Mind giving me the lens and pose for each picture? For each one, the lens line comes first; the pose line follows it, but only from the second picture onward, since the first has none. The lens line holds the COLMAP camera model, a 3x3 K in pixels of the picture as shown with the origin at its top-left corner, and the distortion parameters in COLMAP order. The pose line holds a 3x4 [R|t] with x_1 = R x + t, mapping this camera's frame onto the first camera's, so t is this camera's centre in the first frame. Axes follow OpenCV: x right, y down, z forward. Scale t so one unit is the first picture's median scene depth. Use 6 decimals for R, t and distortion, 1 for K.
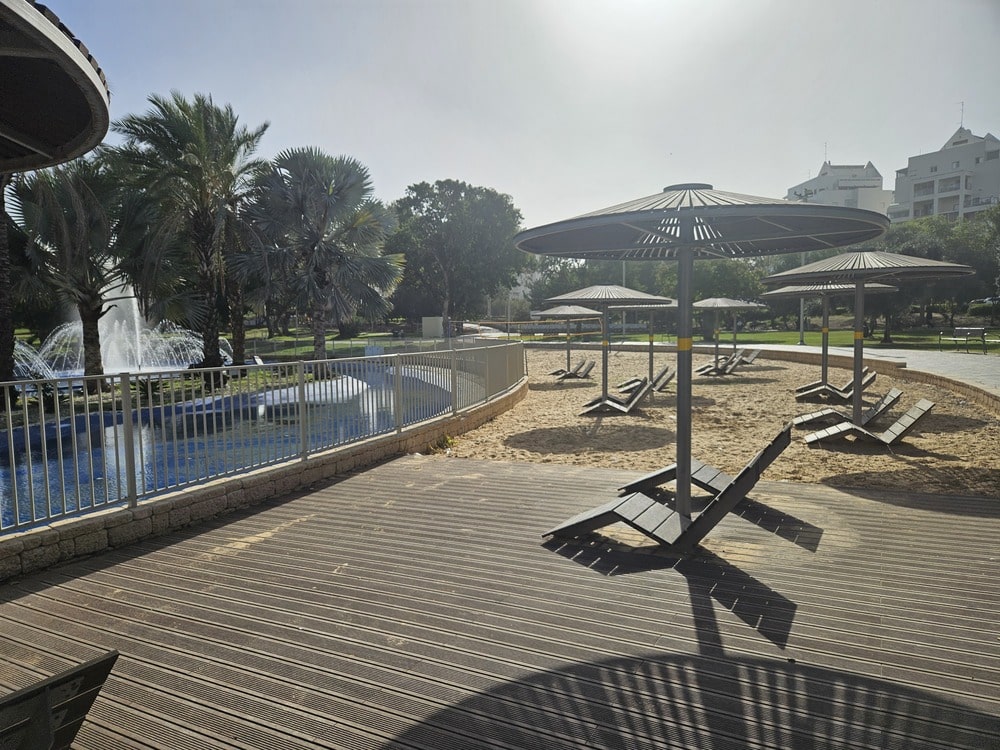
lens RADIAL K [[659.1, 0, 506.3], [0, 659.1, 371.6], [0, 0, 1]] dist [0.074798, -0.052036]
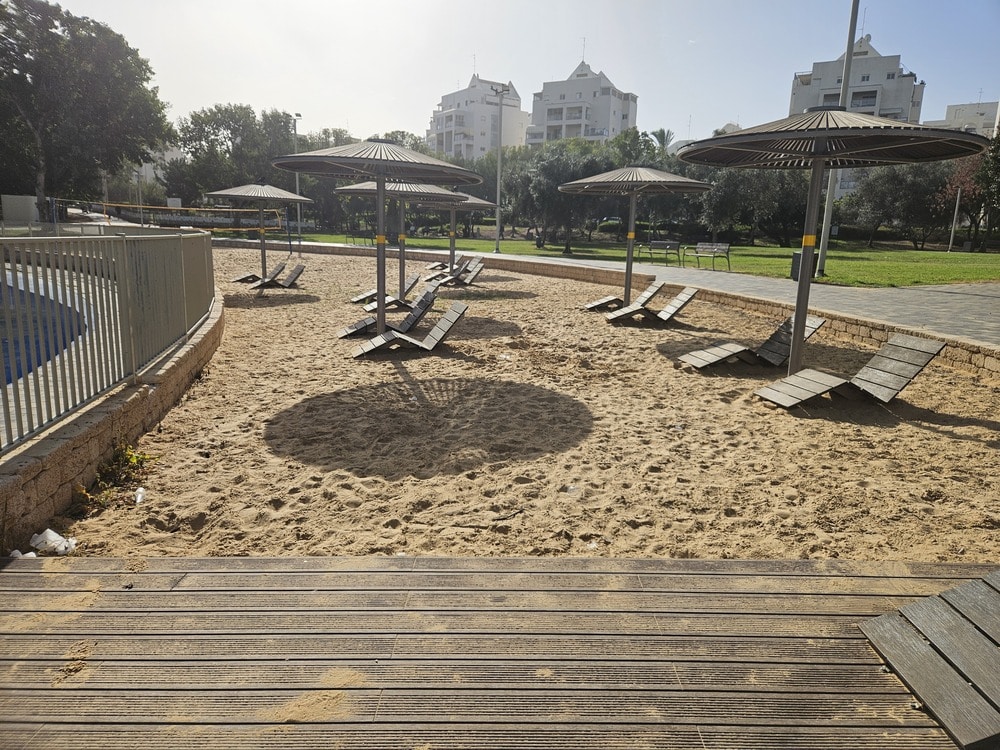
lens RADIAL K [[659.1, 0, 506.3], [0, 659.1, 371.6], [0, 0, 1]] dist [0.074798, -0.052036]
pose [[0.875660, -0.052785, 0.480034, -0.014943], [-0.016568, 0.990140, 0.139100, -0.002199], [-0.482643, -0.129757, 0.866152, 0.098129]]
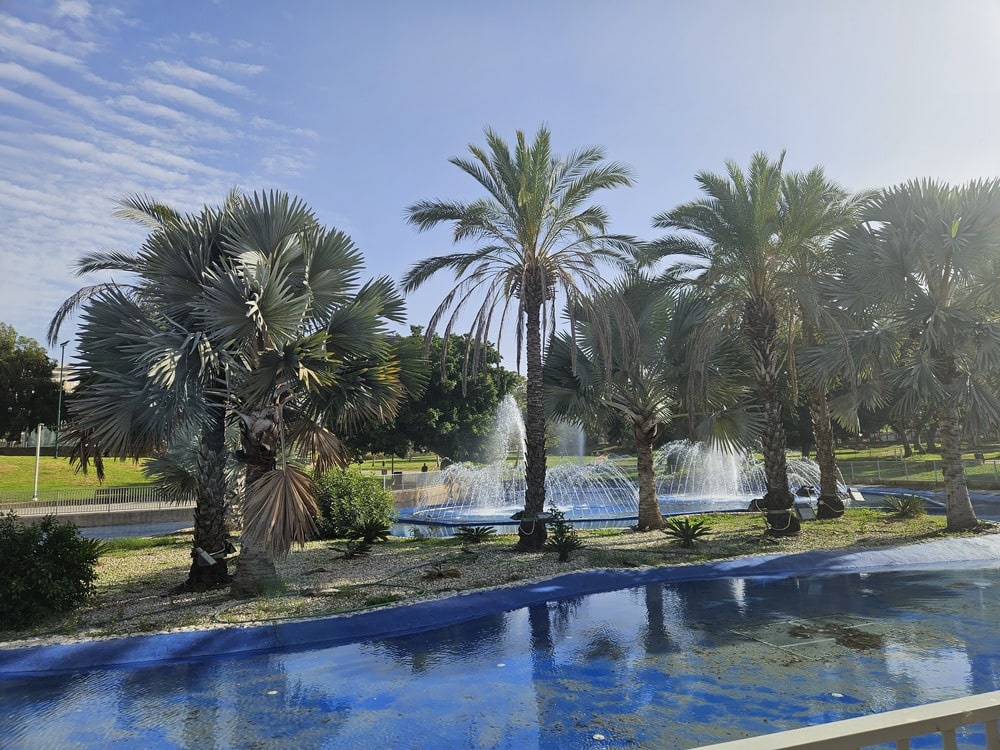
lens RADIAL K [[659.1, 0, 506.3], [0, 659.1, 371.6], [0, 0, 1]] dist [0.074798, -0.052036]
pose [[0.628522, -0.108283, -0.770217, -0.043489], [-0.026612, 0.986688, -0.160433, -0.020940], [0.777336, 0.121333, 0.617274, 0.255147]]
